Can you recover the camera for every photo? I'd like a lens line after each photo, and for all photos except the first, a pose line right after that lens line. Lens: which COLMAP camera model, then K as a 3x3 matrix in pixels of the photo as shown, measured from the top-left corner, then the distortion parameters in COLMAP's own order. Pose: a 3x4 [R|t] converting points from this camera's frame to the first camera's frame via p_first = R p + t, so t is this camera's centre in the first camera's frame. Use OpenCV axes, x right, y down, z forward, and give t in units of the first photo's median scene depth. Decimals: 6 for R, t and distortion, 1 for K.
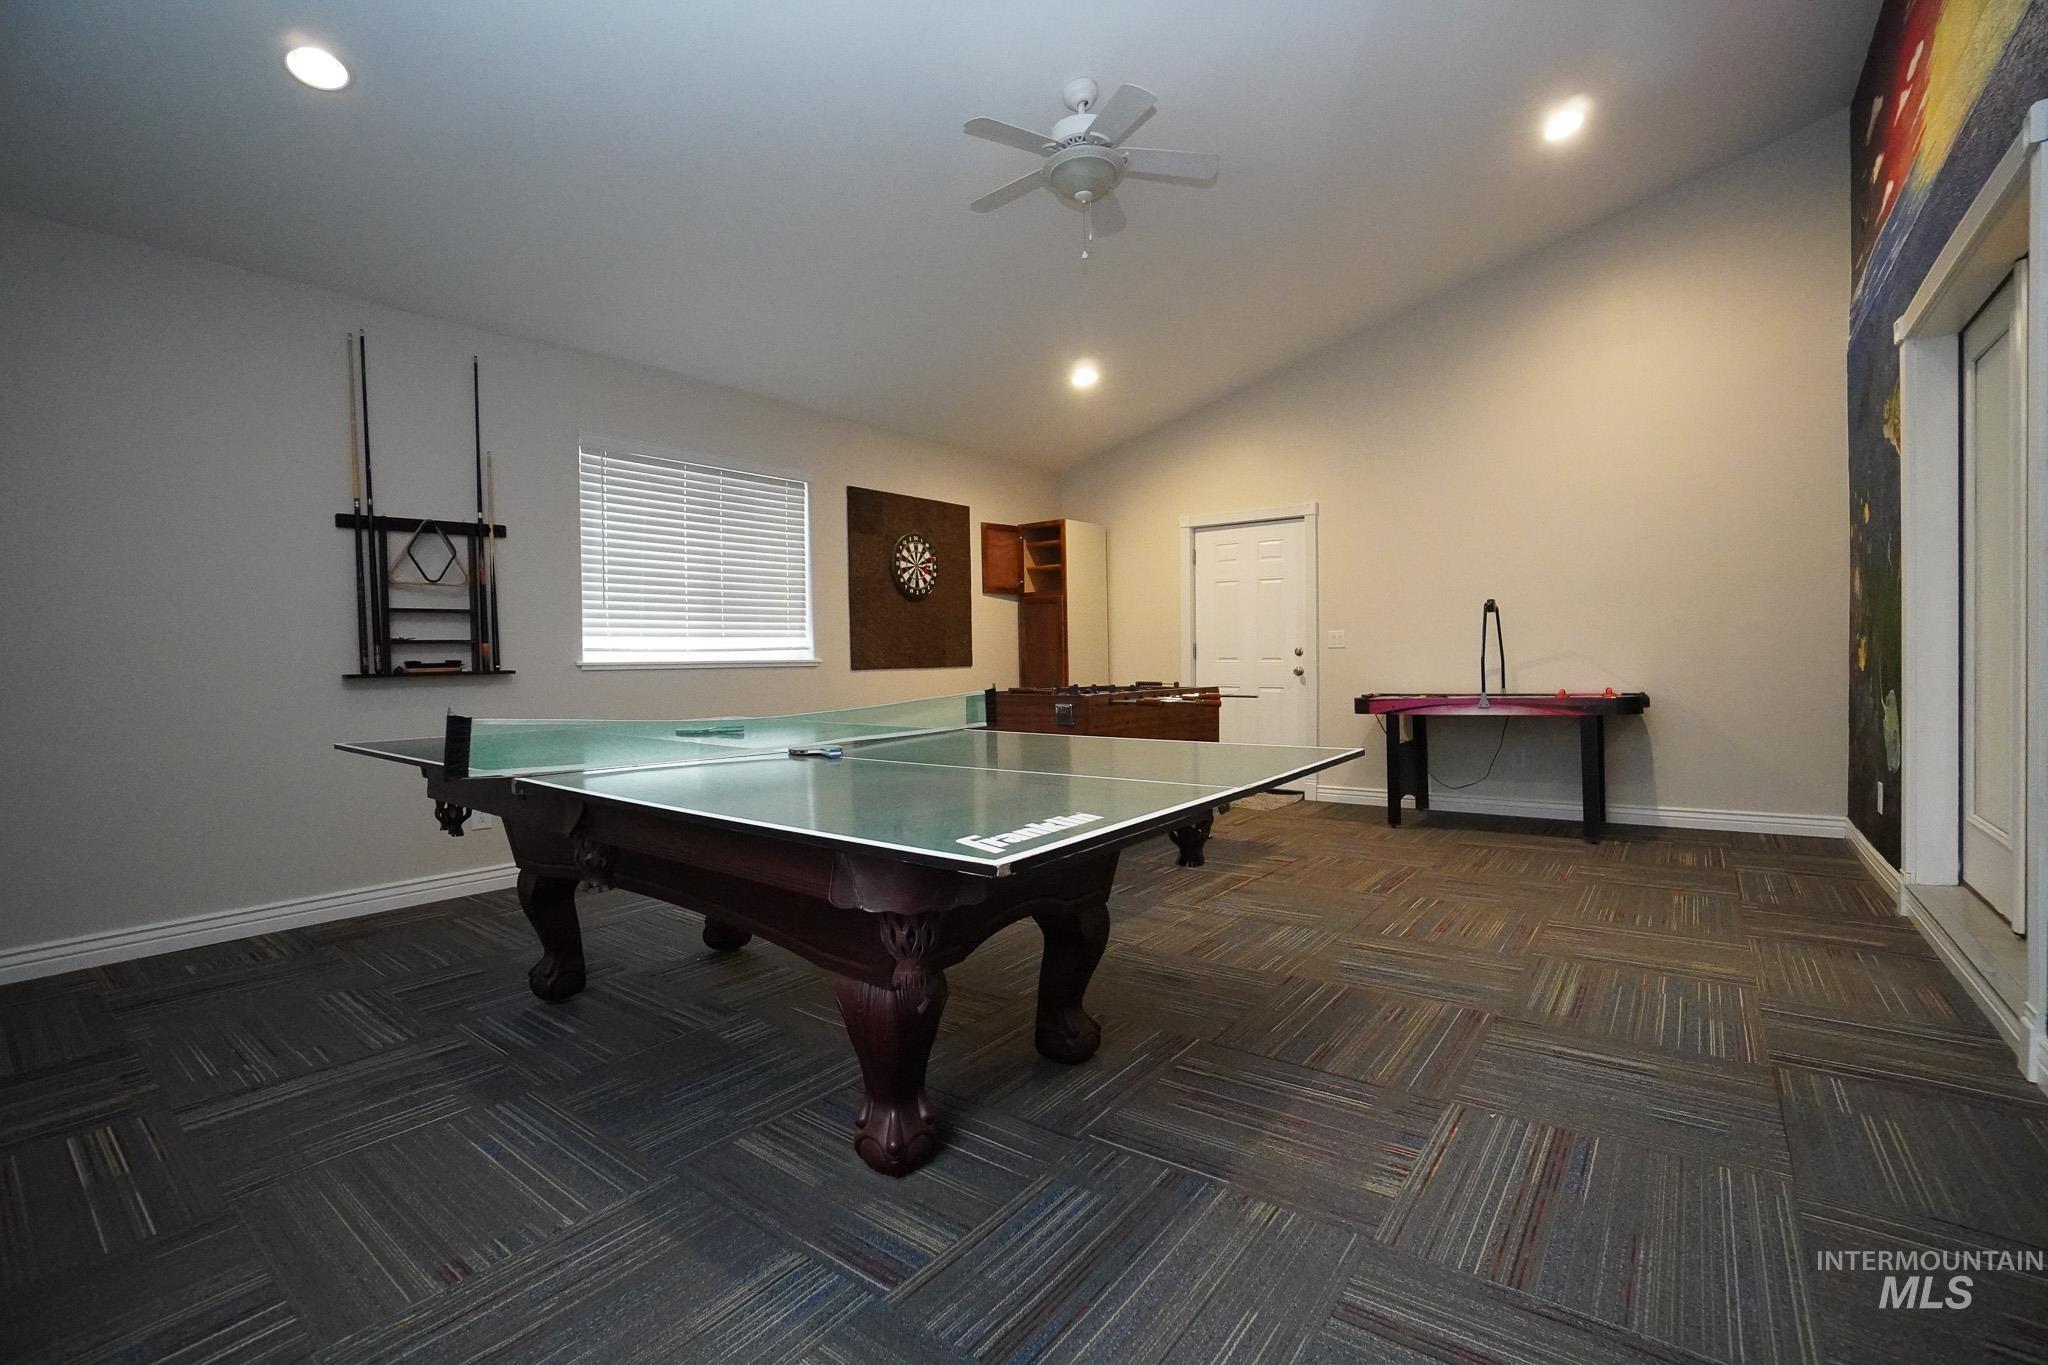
lens RADIAL K [[902.7, 0, 1006.3], [0, 902.7, 673.6], [0, 0, 1]] dist [-0.063623, 0.021905]
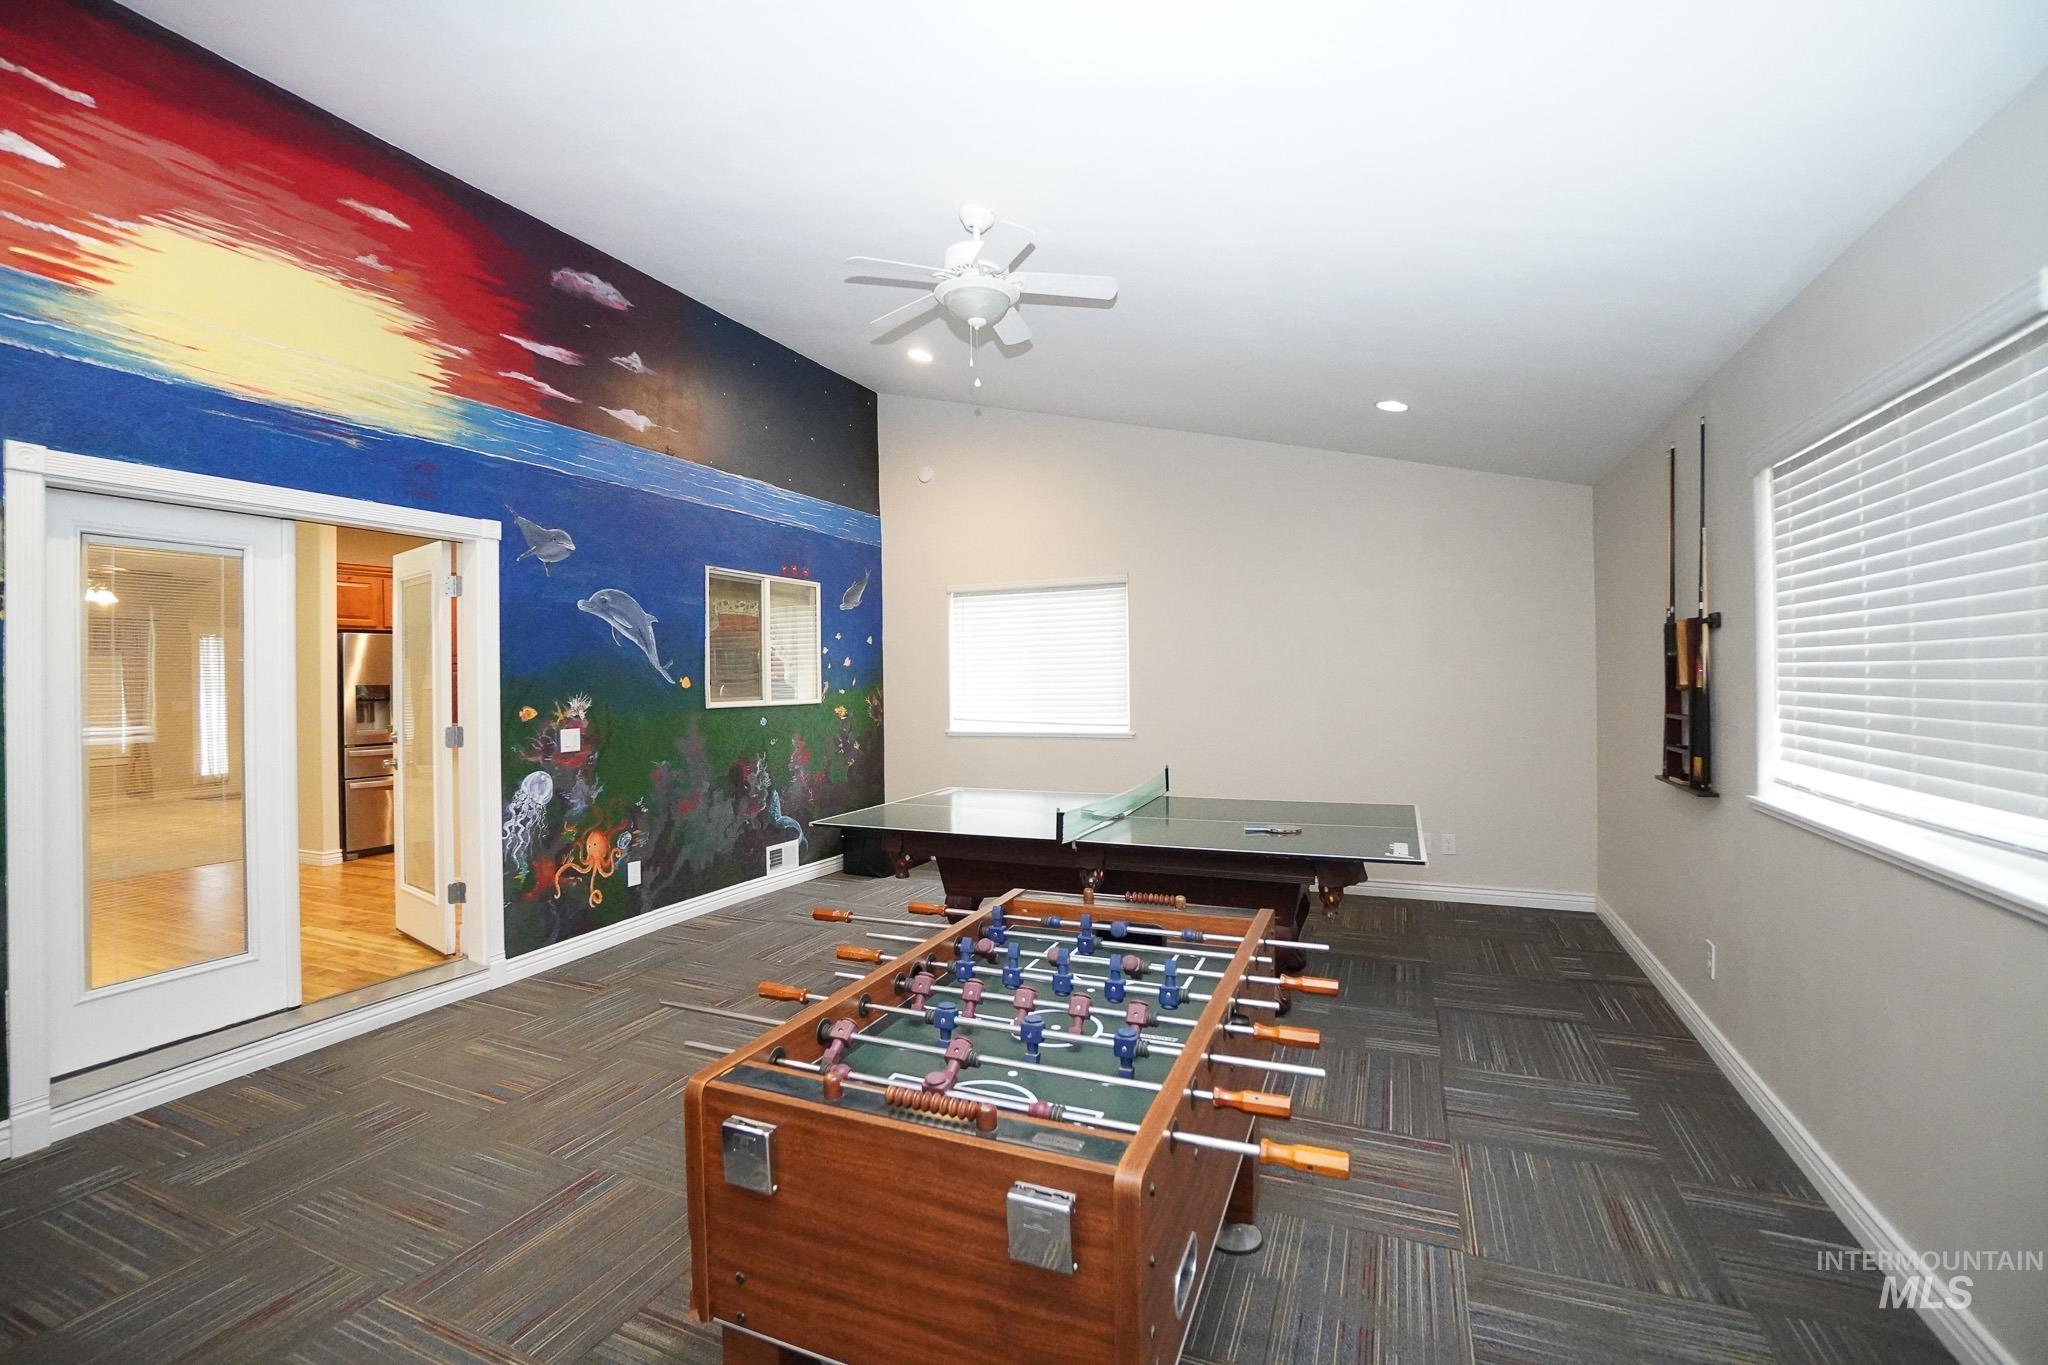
lens RADIAL K [[902.7, 0, 1006.3], [0, 902.7, 673.6], [0, 0, 1]] dist [-0.063623, 0.021905]
pose [[-0.966782, 0.025396, -0.254339, 0.493304], [0.022131, 0.999632, 0.015692, -0.265558], [0.254643, 0.009542, -0.966988, 3.074052]]
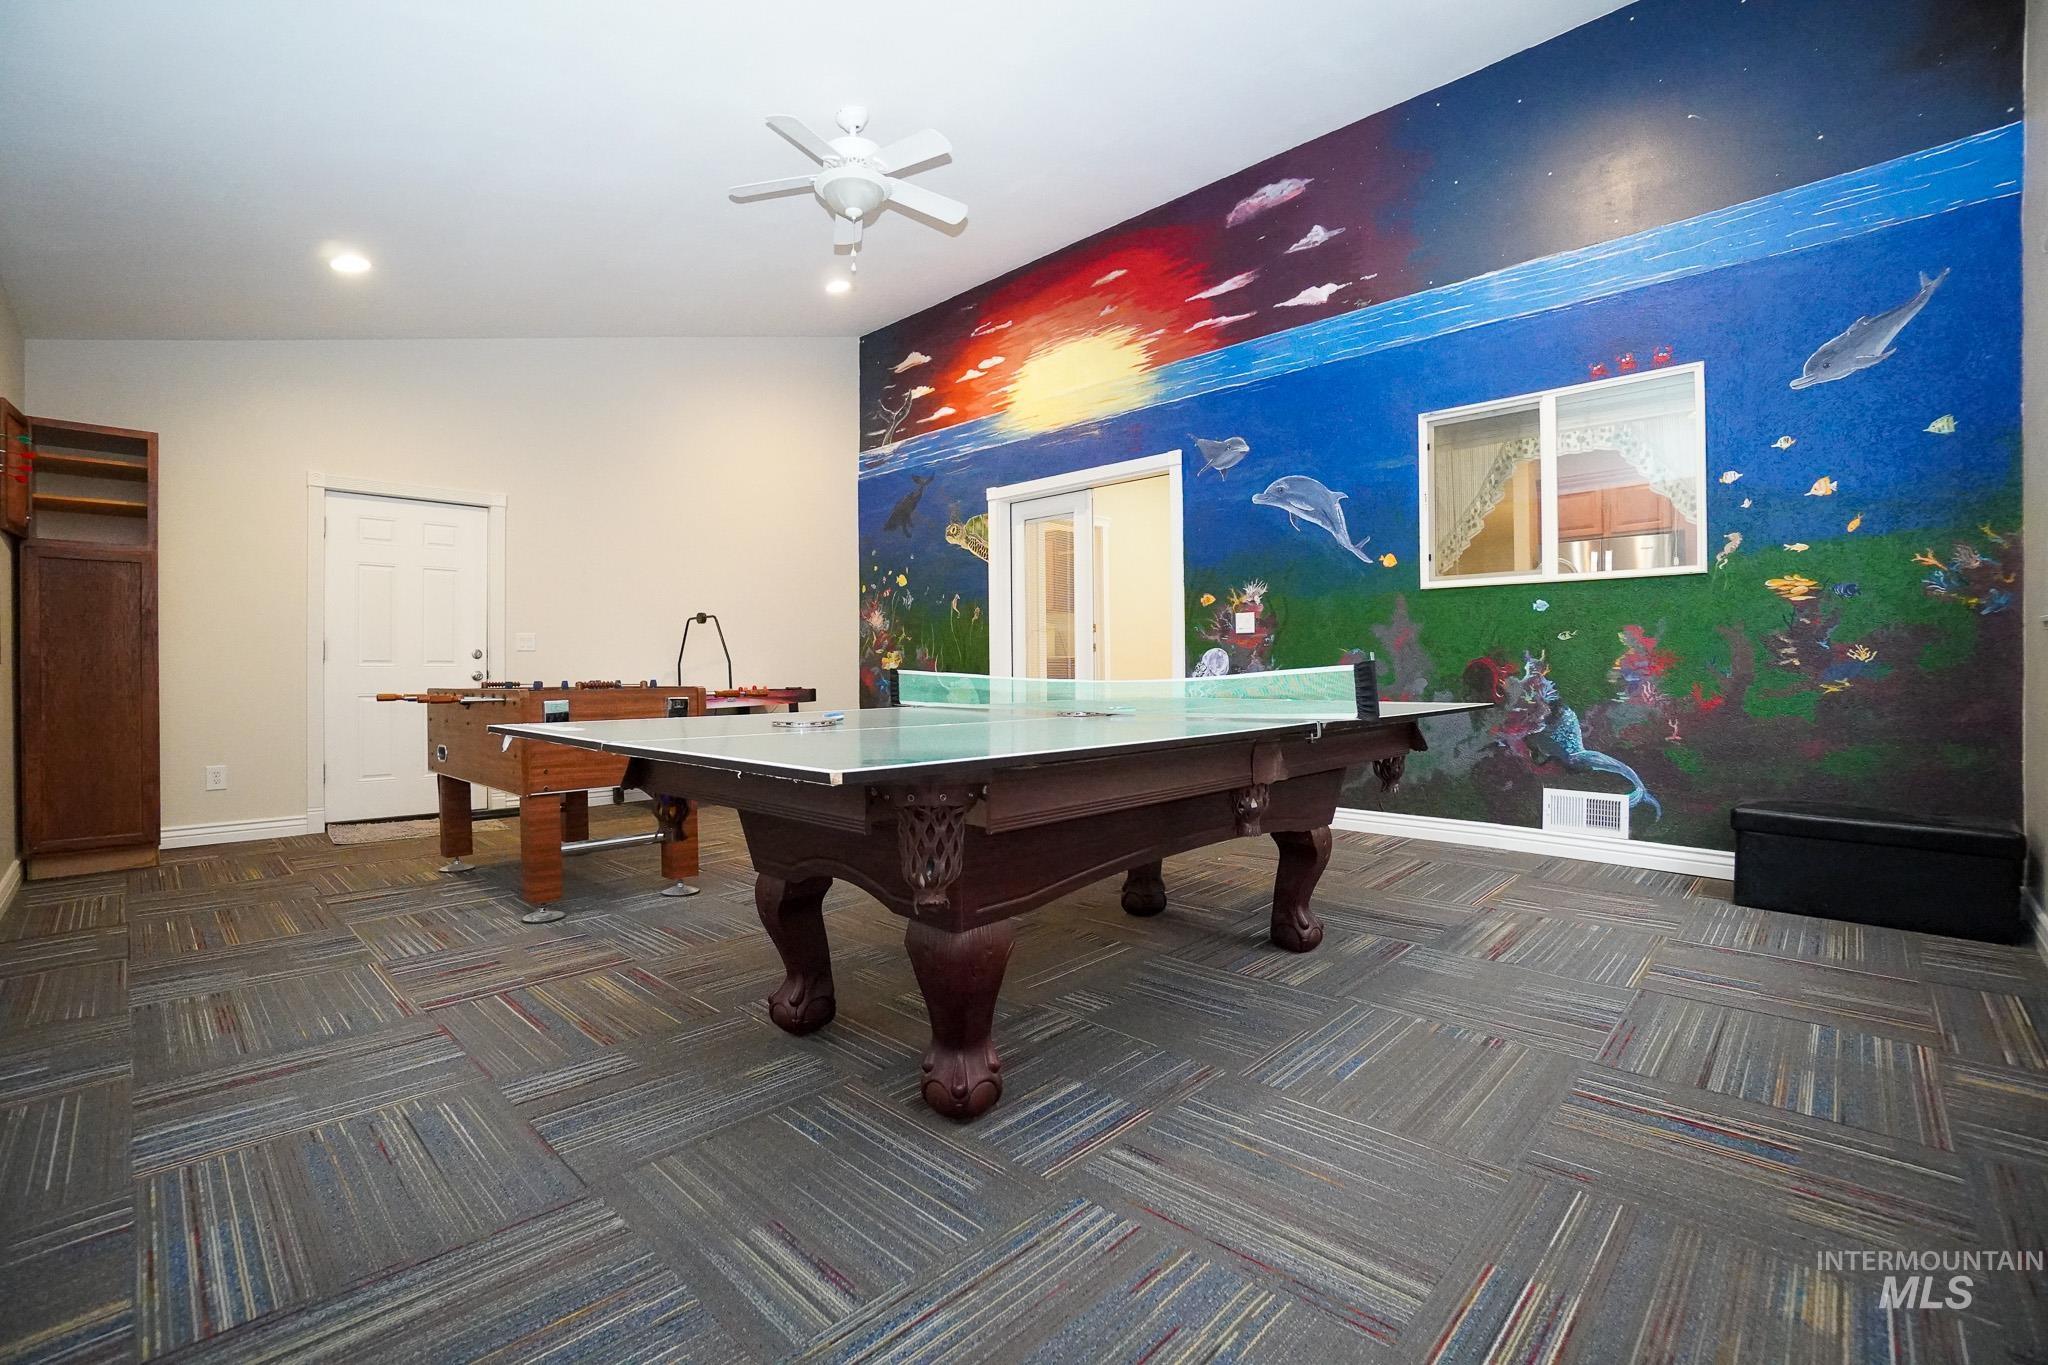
lens RADIAL K [[902.7, 0, 1006.3], [0, 902.7, 673.6], [0, 0, 1]] dist [-0.063623, 0.021905]
pose [[0.107043, 0.008009, 0.994222, -1.495113], [0.022283, 0.999697, -0.010452, 0.051845], [-0.994005, 0.023273, 0.106832, 1.121983]]
